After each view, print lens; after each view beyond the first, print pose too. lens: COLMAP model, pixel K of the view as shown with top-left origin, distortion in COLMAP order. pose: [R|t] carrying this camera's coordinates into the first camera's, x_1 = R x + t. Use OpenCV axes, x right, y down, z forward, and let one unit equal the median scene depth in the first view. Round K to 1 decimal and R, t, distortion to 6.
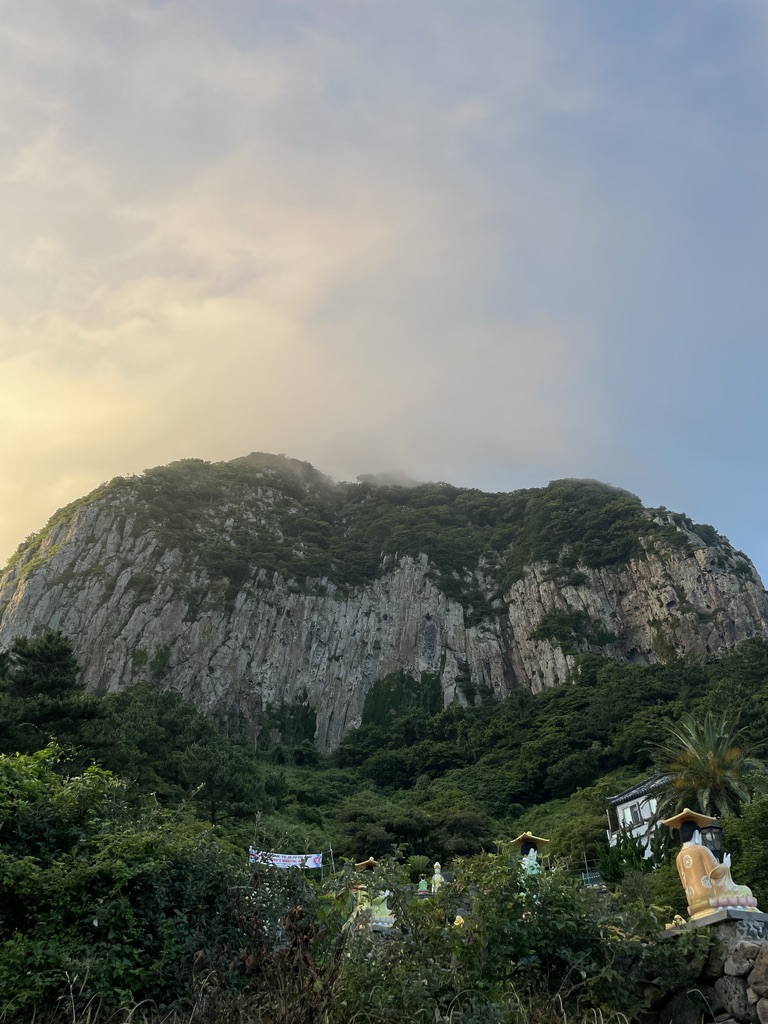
lens RADIAL K [[763.4, 0, 384.0], [0, 763.4, 512.0], [0, 0, 1]] dist [0.118359, -0.218816]
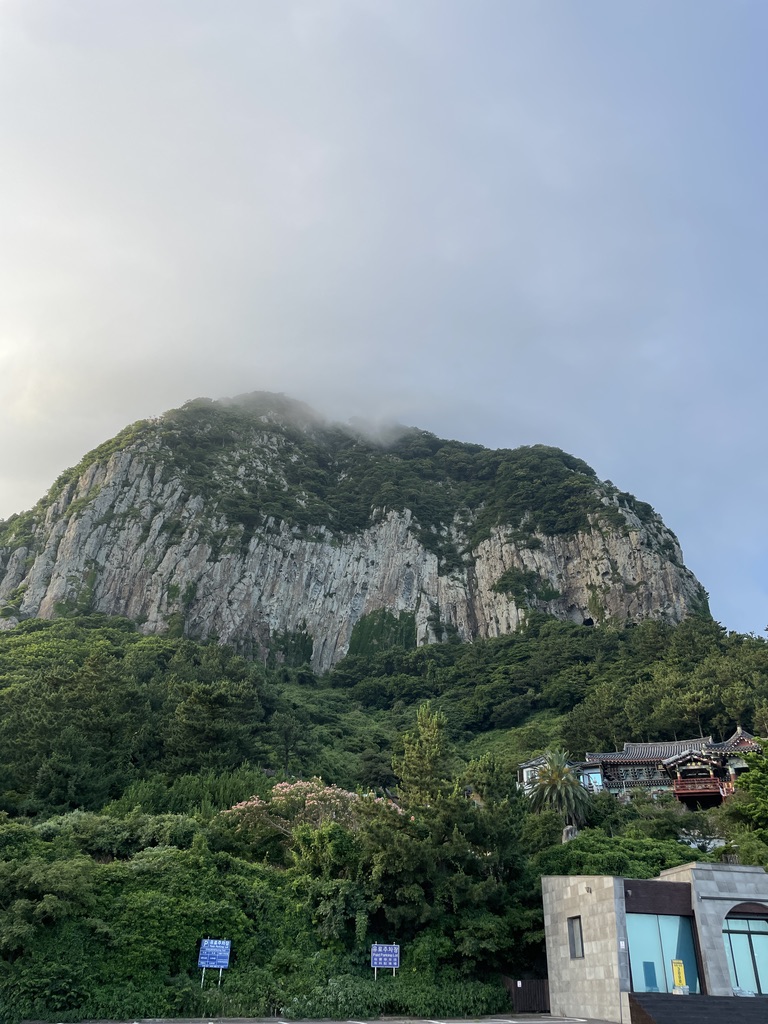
lens RADIAL K [[763.4, 0, 384.0], [0, 763.4, 512.0], [0, 0, 1]] dist [0.118359, -0.218816]
pose [[0.997234, 0.062322, 0.040505, -0.035809], [-0.067443, 0.987761, 0.140639, -0.116024], [-0.031244, -0.142982, 0.989232, -0.178613]]
